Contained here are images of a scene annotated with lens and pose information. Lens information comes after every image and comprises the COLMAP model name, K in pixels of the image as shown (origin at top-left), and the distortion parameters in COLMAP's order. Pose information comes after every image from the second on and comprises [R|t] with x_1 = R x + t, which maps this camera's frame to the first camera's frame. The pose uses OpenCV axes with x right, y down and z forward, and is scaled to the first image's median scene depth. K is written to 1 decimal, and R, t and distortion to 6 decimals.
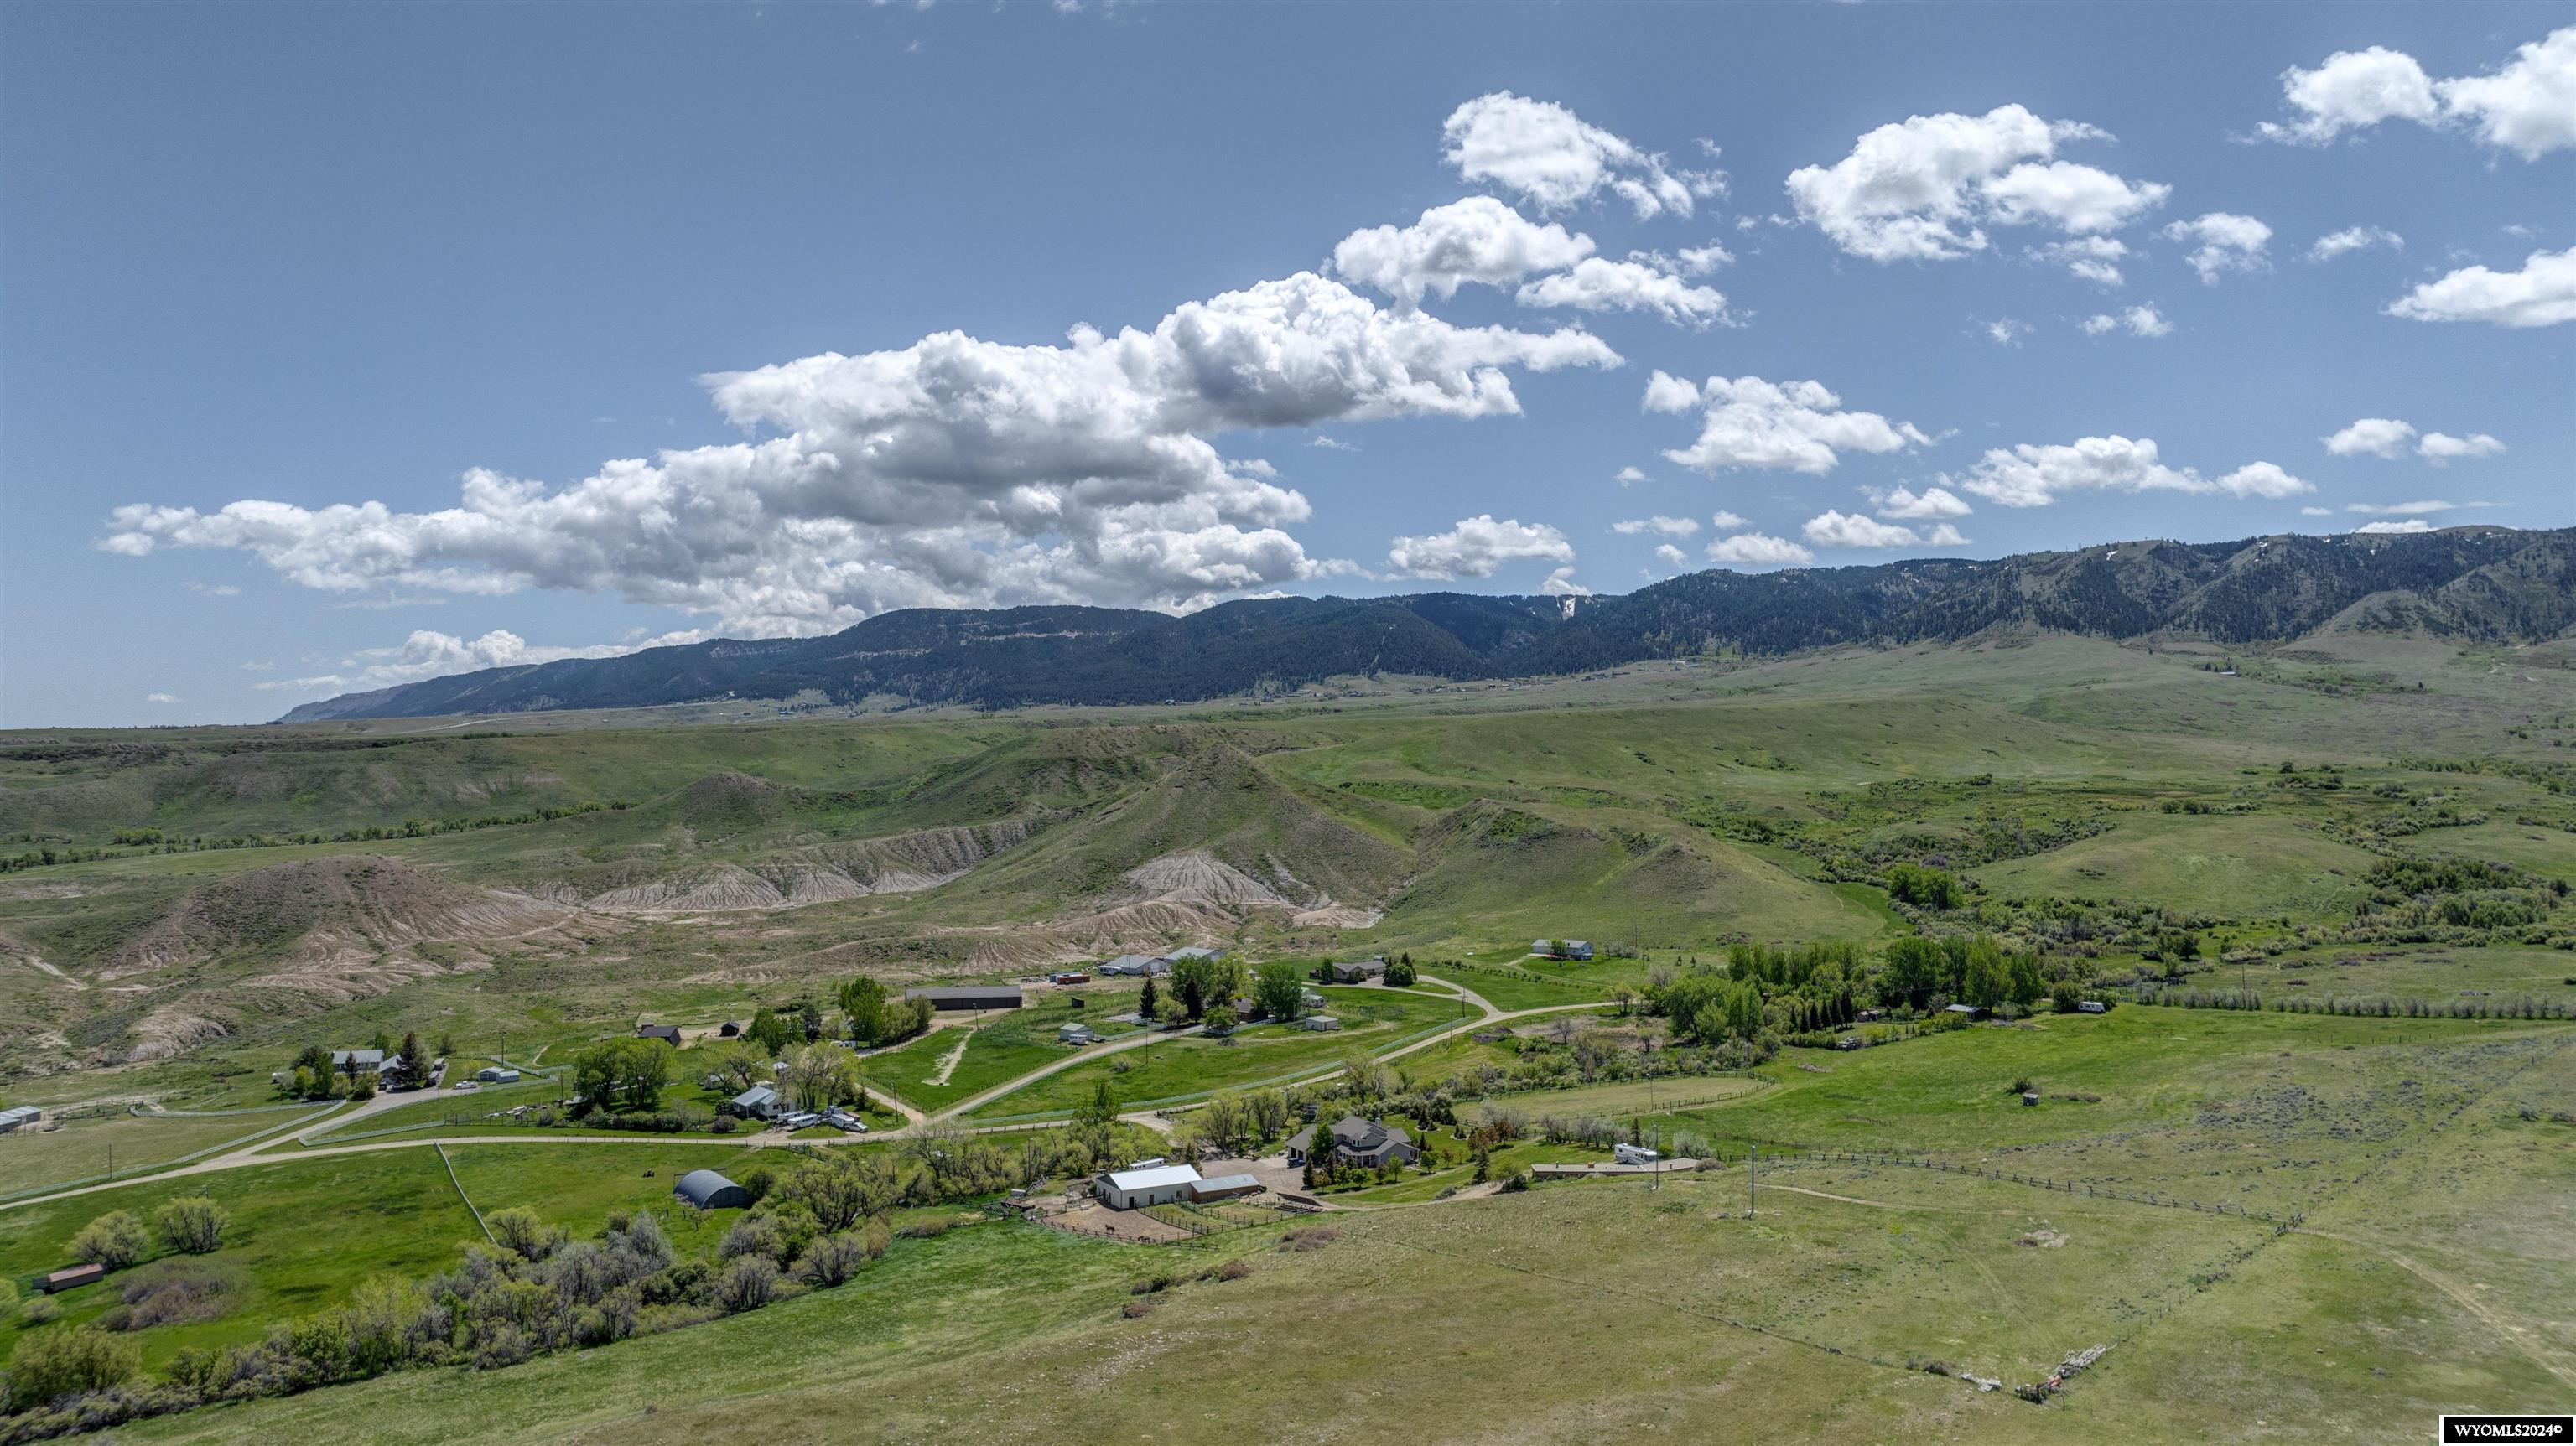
lens RADIAL K [[1811.1, 0, 1291.3], [0, 1811.1, 733.6], [0, 0, 1]] dist [-0.020242, -0.000043]
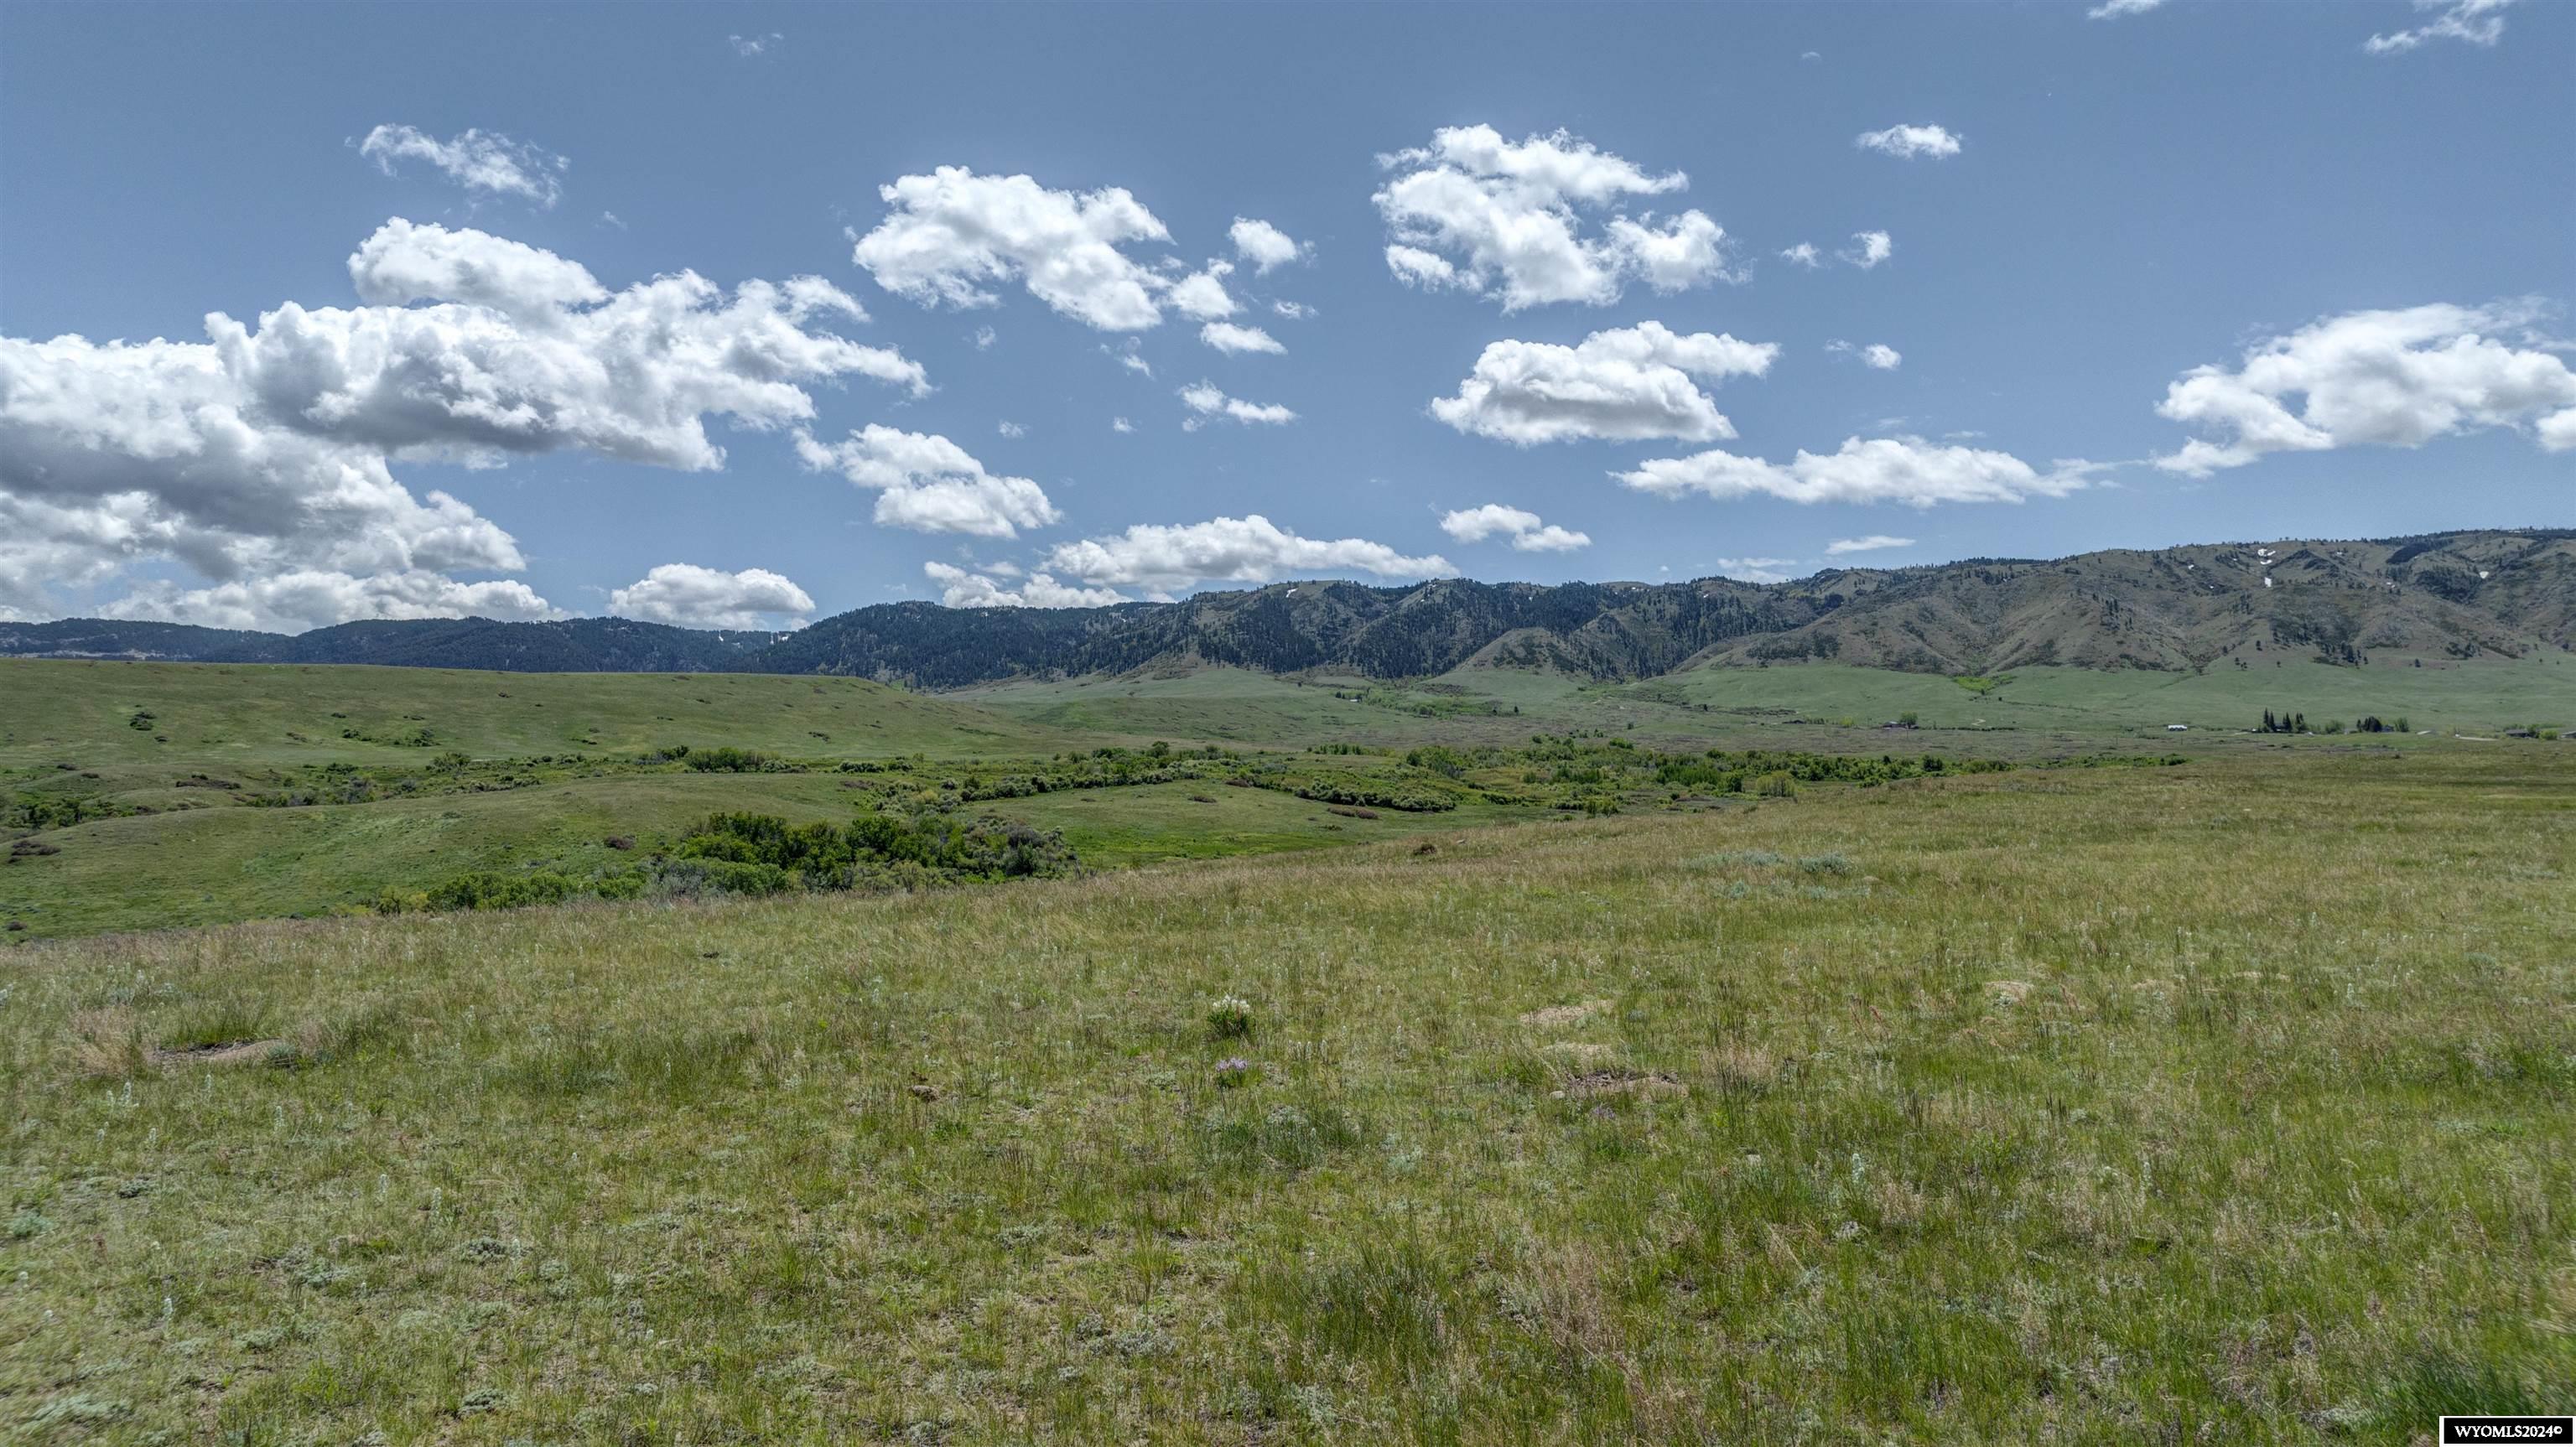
lens RADIAL K [[1812.0, 0, 1289.0], [0, 1812.0, 718.0], [0, 0, 1]] dist [-0.017913, 0.002487]
pose [[0.934361, 0.019575, 0.355789, 0.124357], [-0.003585, 0.998956, -0.045546, 0.014364], [-0.356309, 0.041281, 0.933456, 0.109390]]
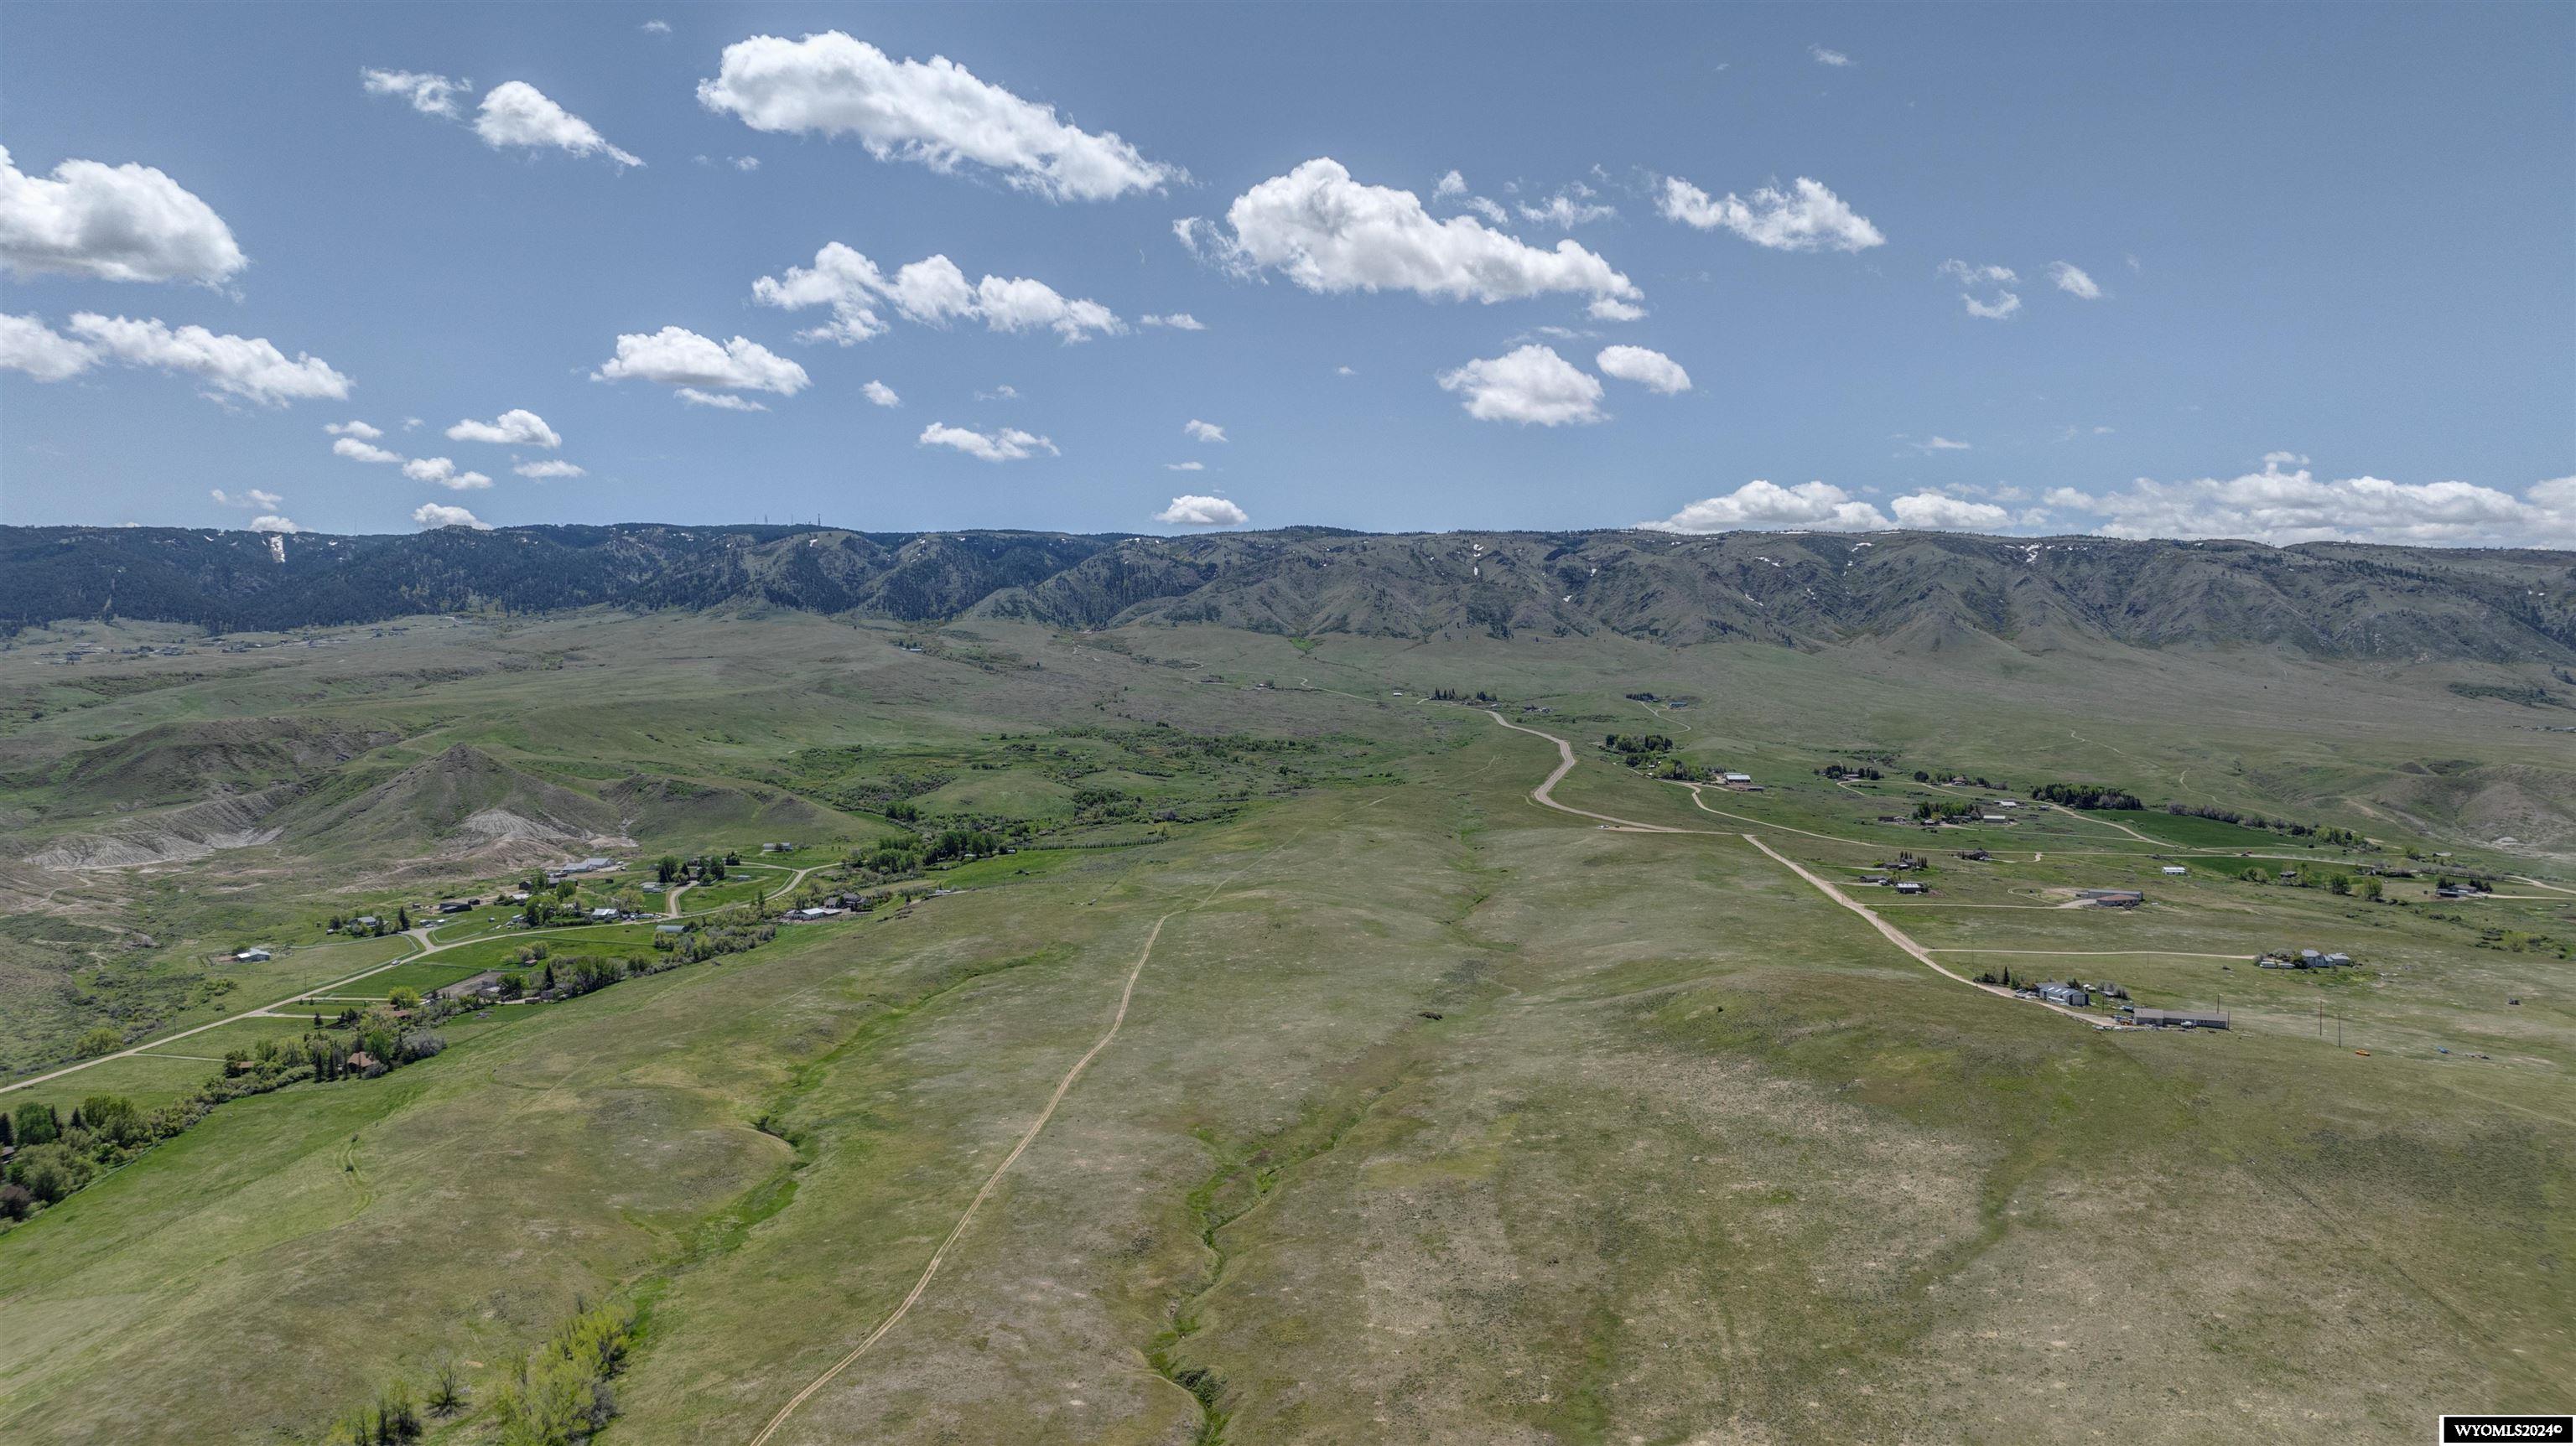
lens RADIAL K [[1811.9, 0, 1289.0], [0, 1811.9, 717.5], [0, 0, 1]] dist [-0.017913, 0.002487]
pose [[0.748413, -0.012872, 0.663108, -0.160189], [-0.010234, 0.999469, 0.030951, -0.021613], [-0.663154, -0.029950, 0.747883, -0.201836]]
